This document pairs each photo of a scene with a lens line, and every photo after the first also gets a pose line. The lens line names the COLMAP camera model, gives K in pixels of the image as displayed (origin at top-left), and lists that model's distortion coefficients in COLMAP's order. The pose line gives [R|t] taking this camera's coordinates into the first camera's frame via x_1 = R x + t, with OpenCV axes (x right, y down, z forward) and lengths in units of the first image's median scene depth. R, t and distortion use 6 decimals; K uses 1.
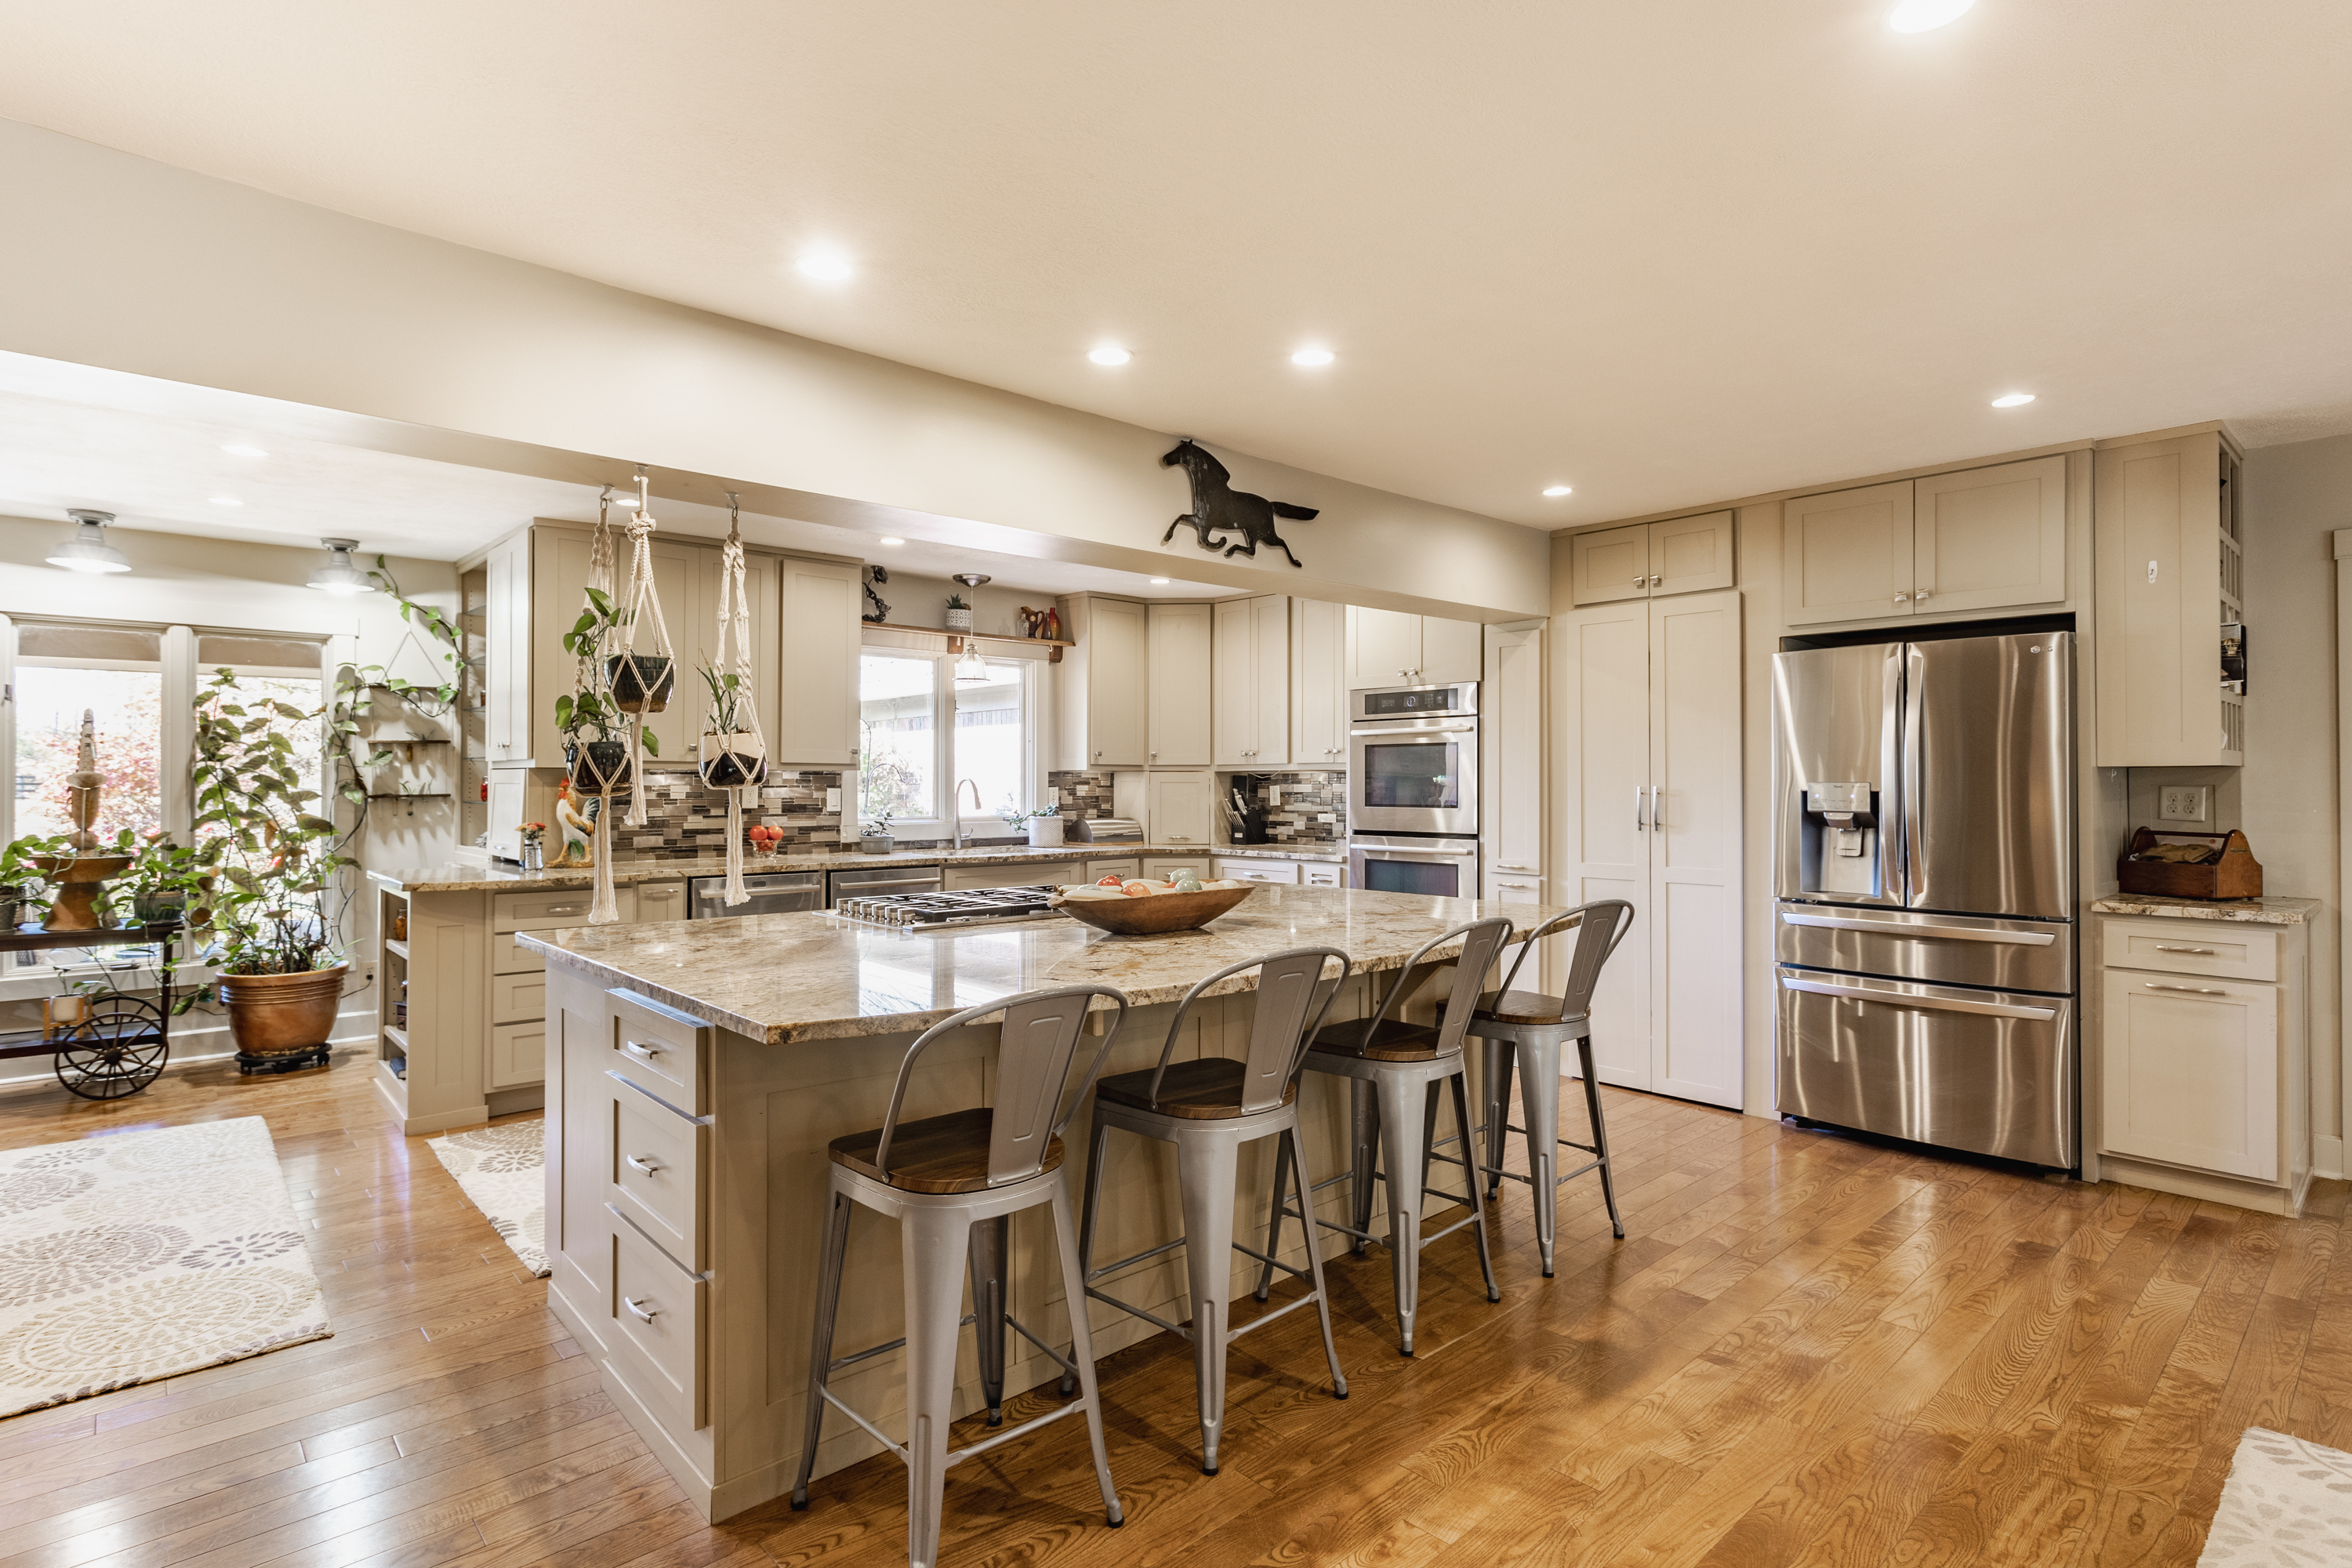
lens RADIAL K [[1170.0, 0, 1161.3], [0, 1170.0, 776.3], [0, 0, 1]] dist [-0.006586, 0.000617]
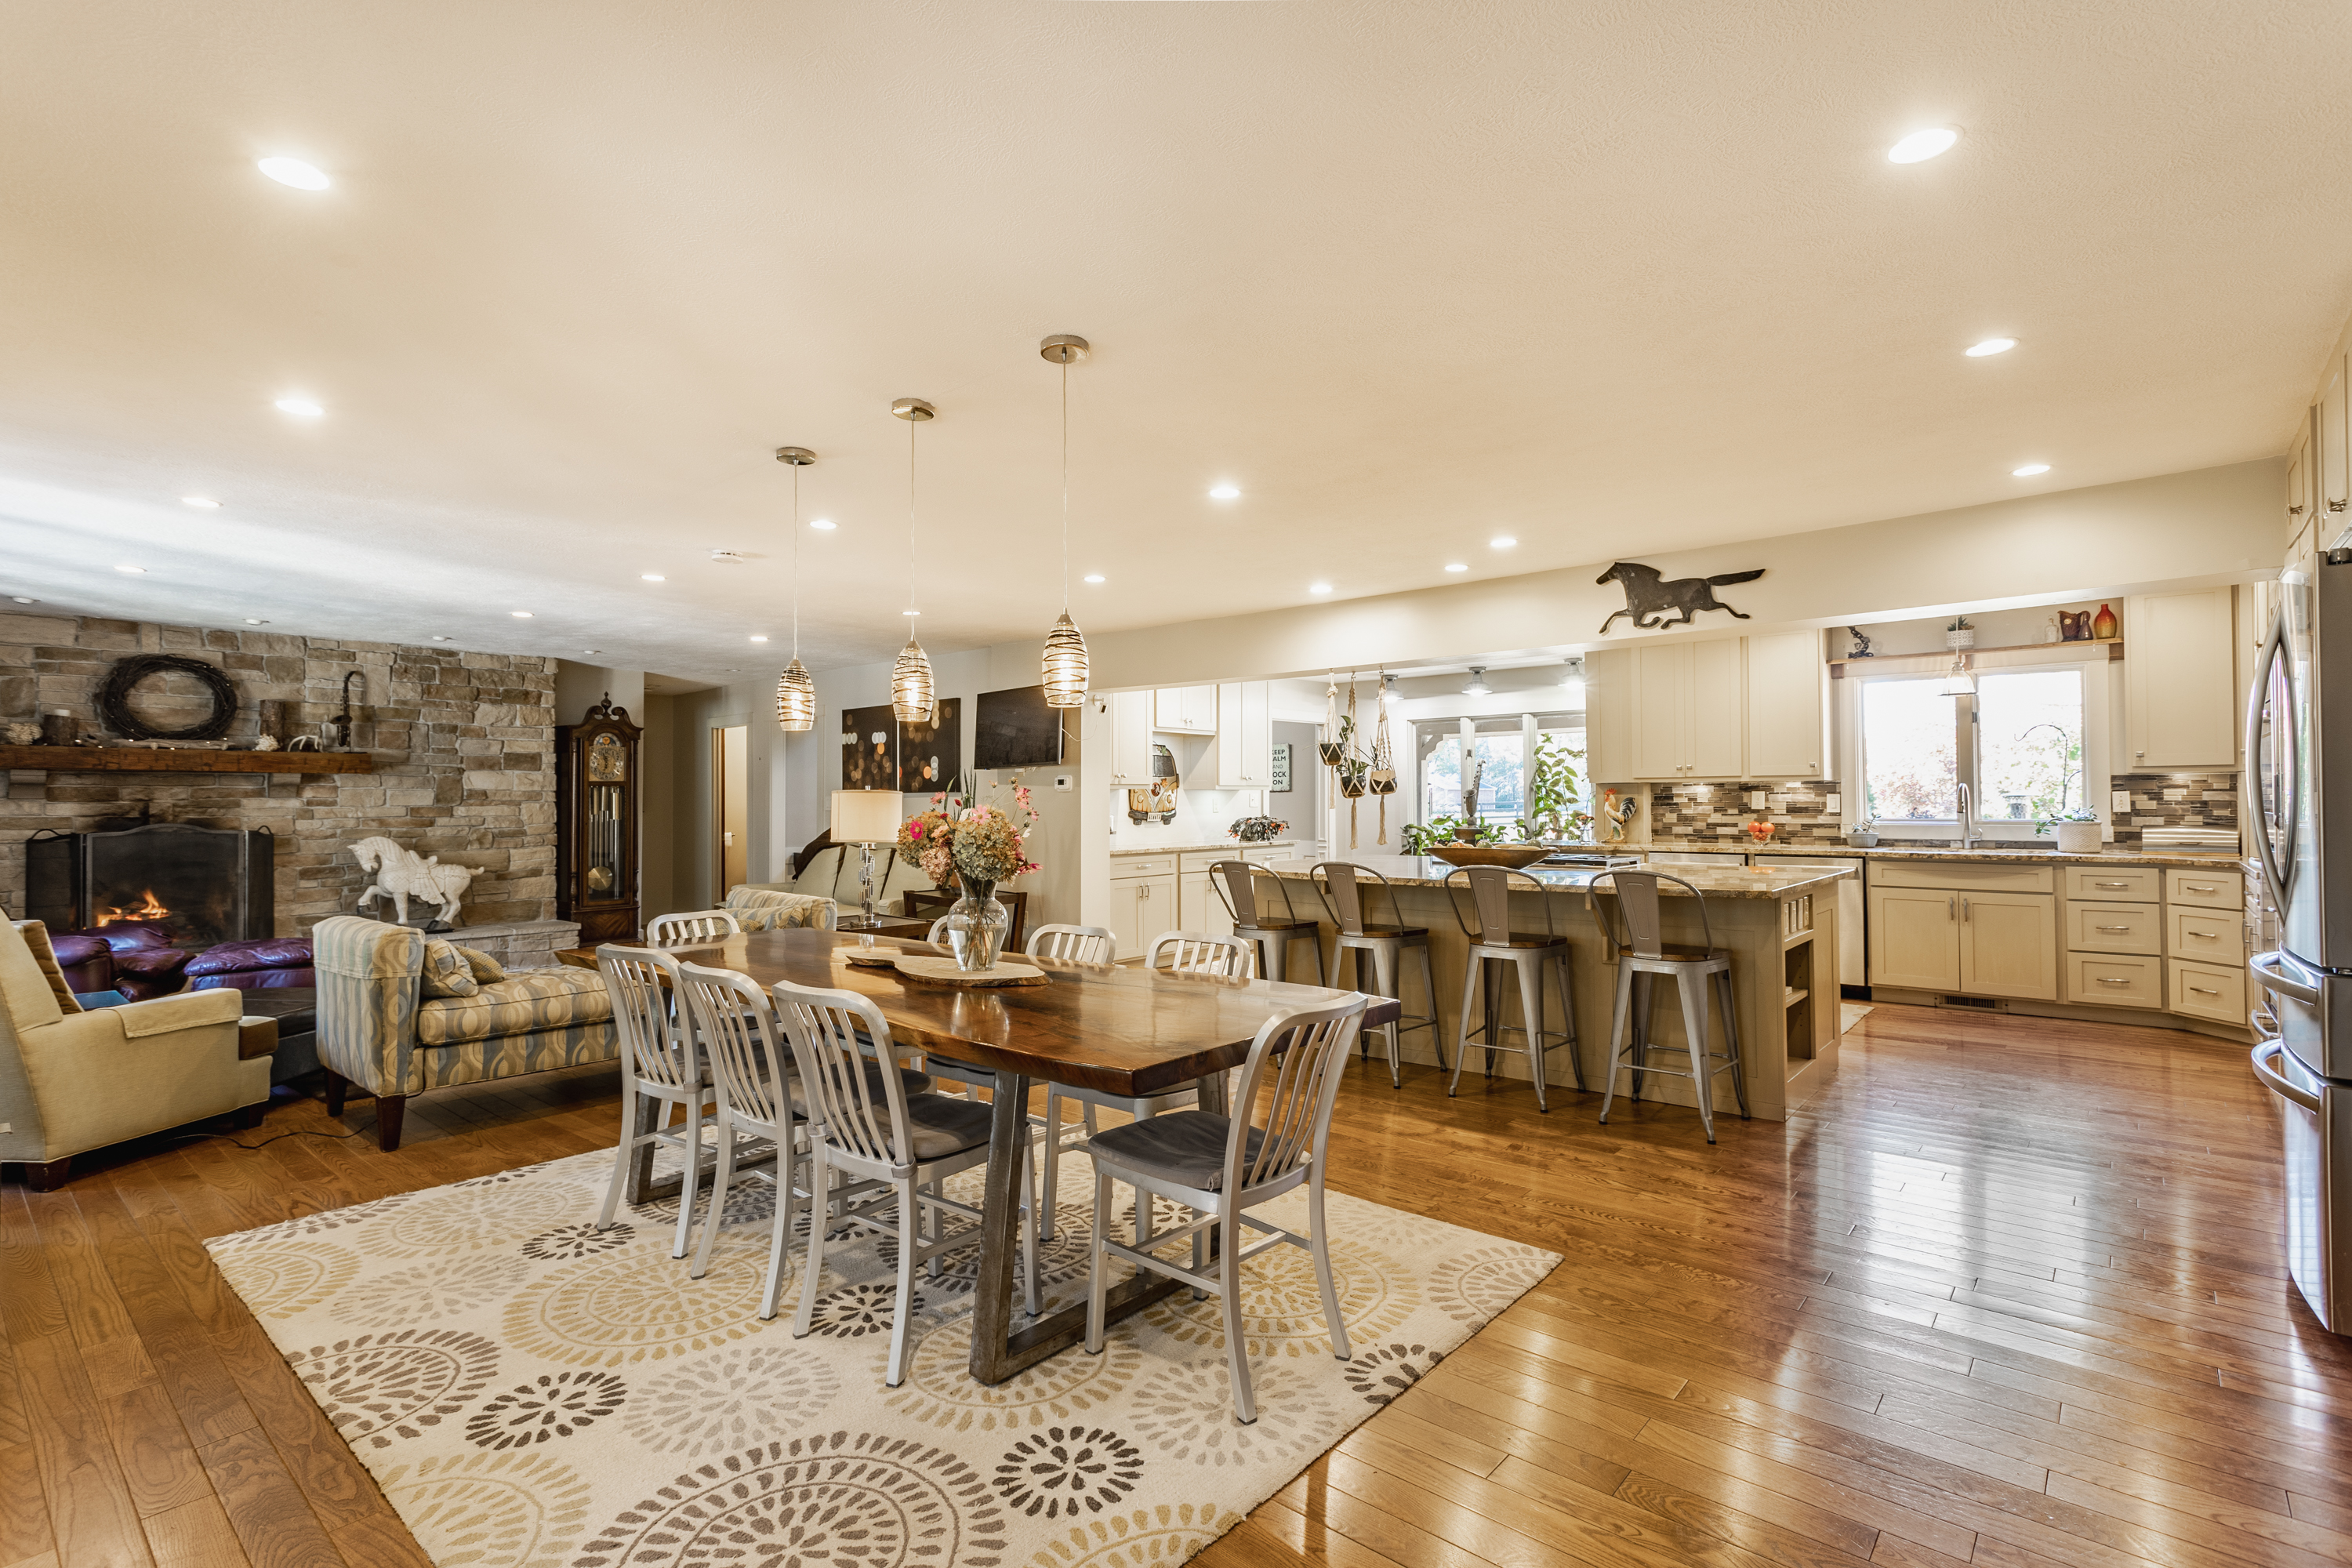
lens RADIAL K [[1110.1, 0, 1166.9], [0, 1110.1, 783.8], [0, 0, 1]] dist [0.005475, 0.000237]
pose [[0.124326, -0.016463, -0.992105, 0.933786], [0.013354, 0.999800, -0.014917, 0.008598], [0.992152, -0.011394, 0.124521, 0.163716]]
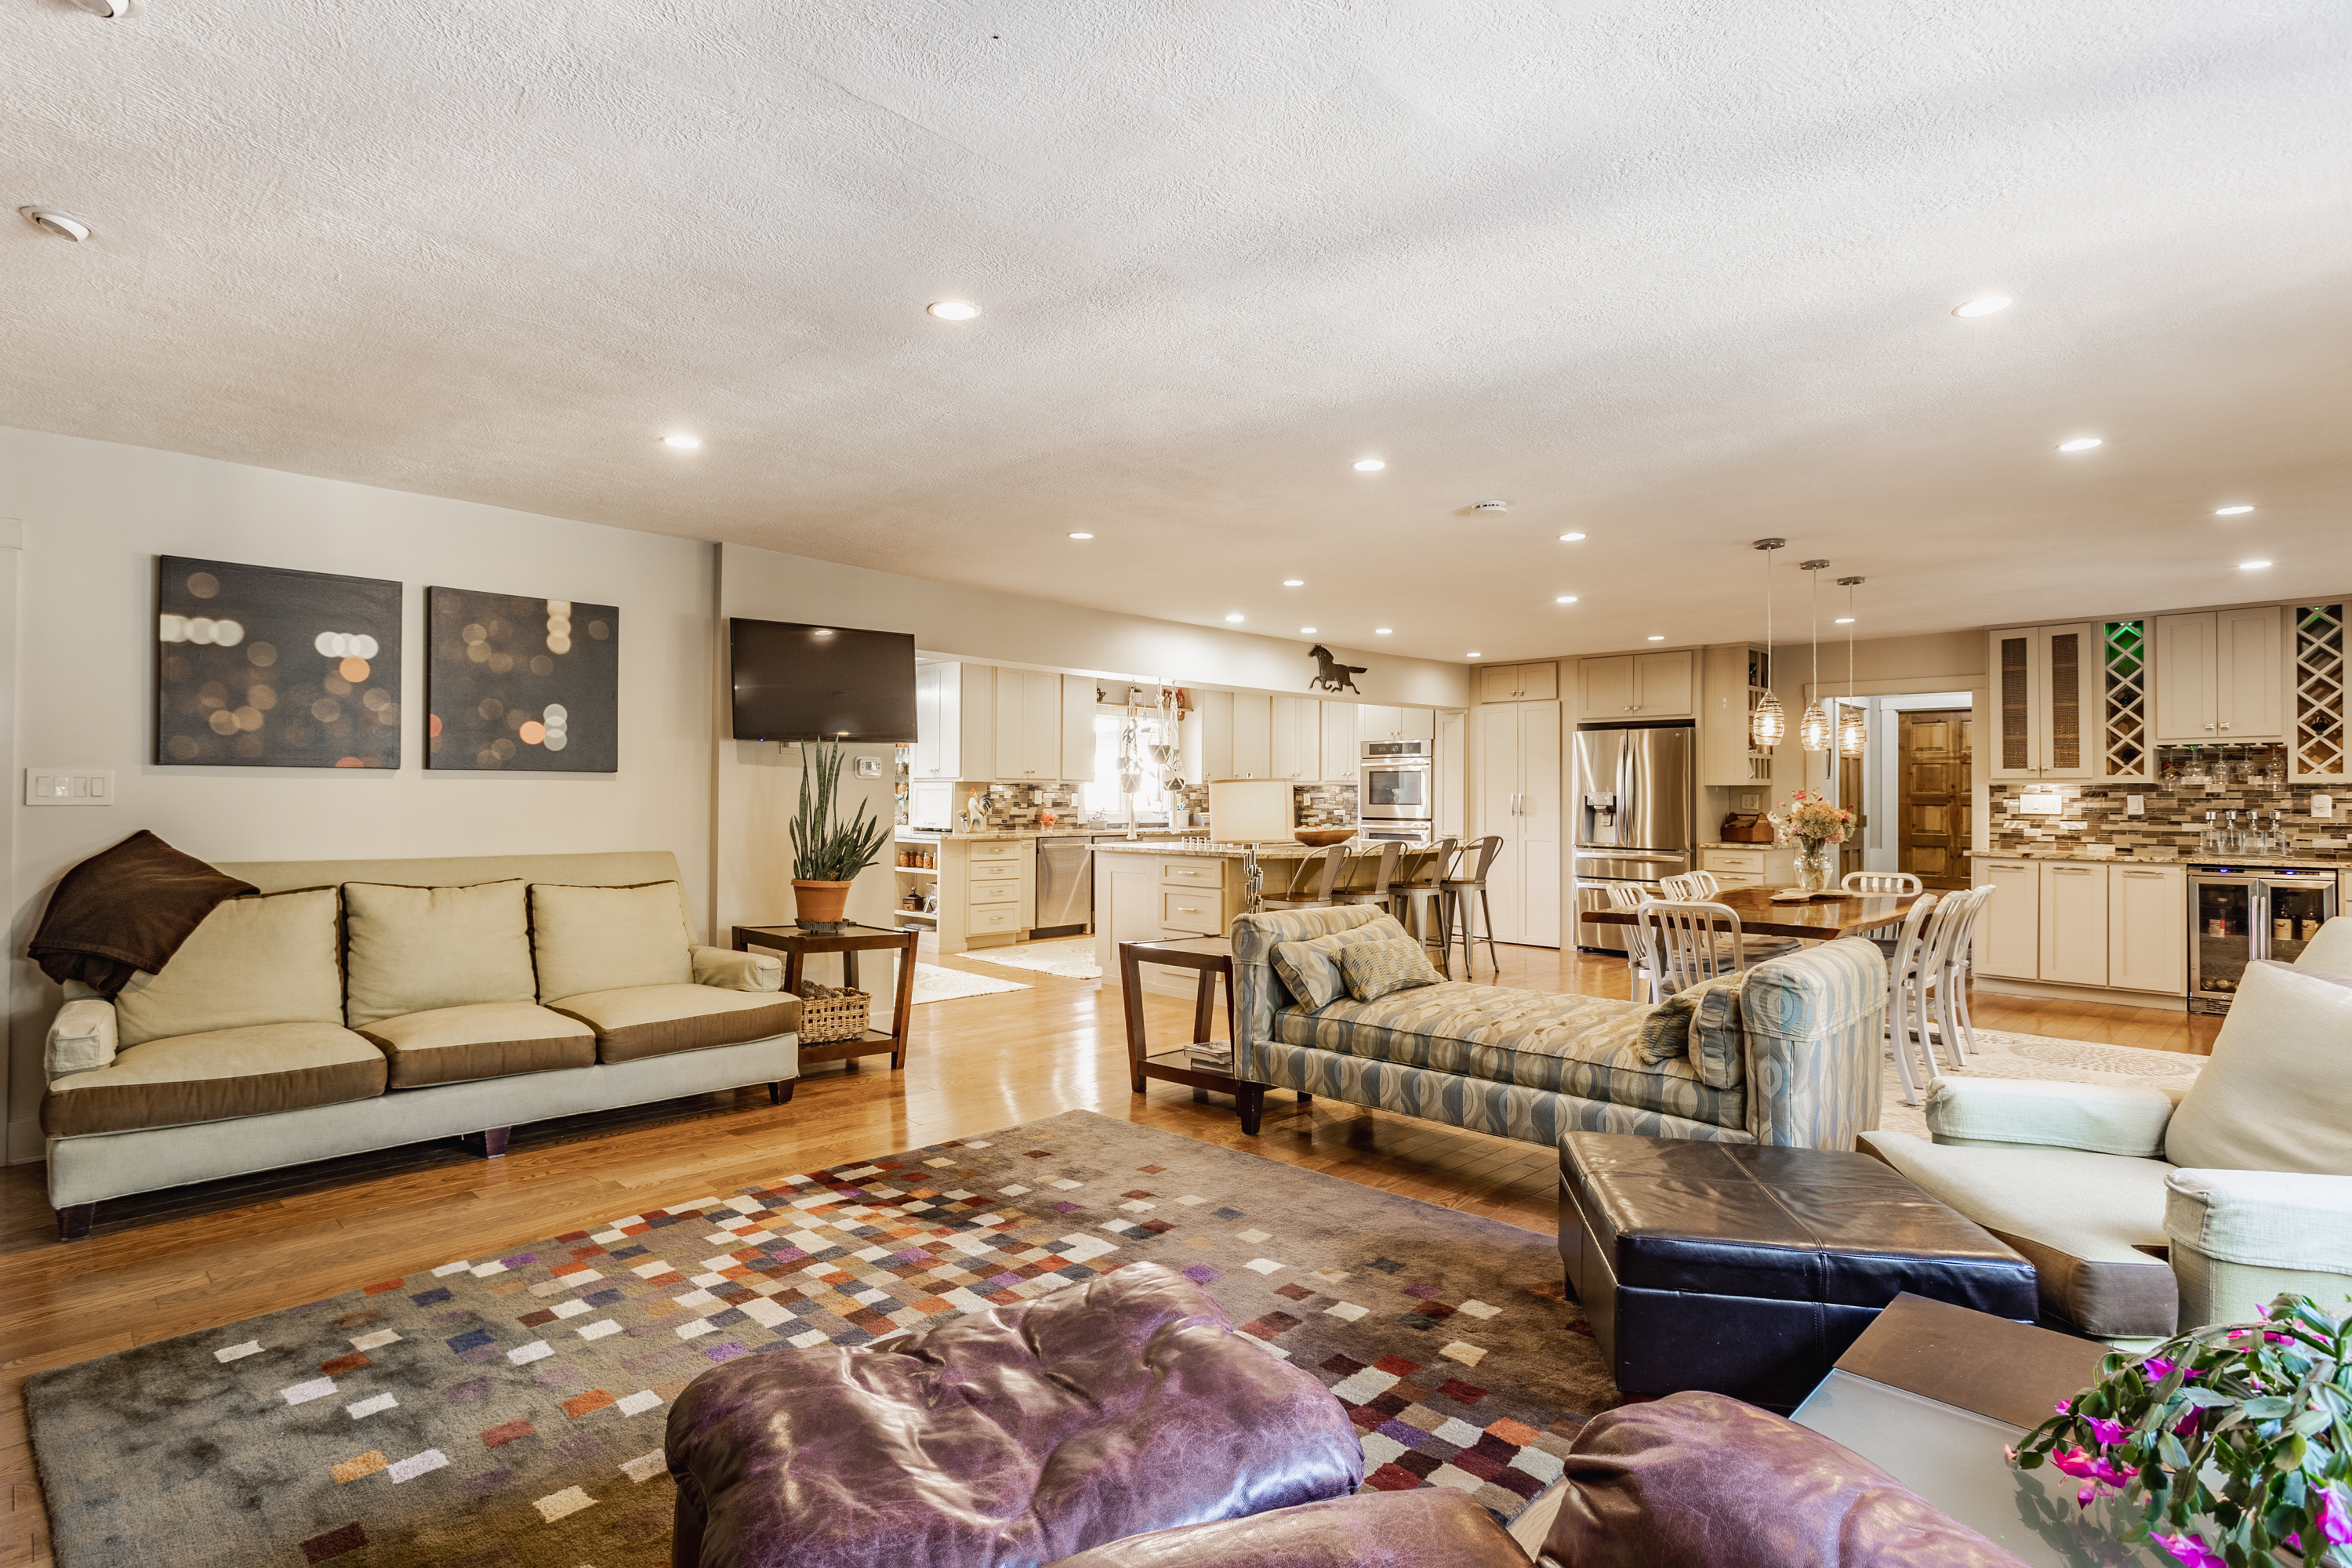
lens RADIAL K [[1159.9, 0, 1115.5], [0, 1159.9, 785.4], [0, 0, 1]] dist [0.008655, -0.000164]
pose [[0.999509, 0.005526, 0.030858, -0.312052], [-0.005431, 0.999980, -0.003173, 0.003878], [-0.030875, 0.003004, 0.999519, -0.905281]]
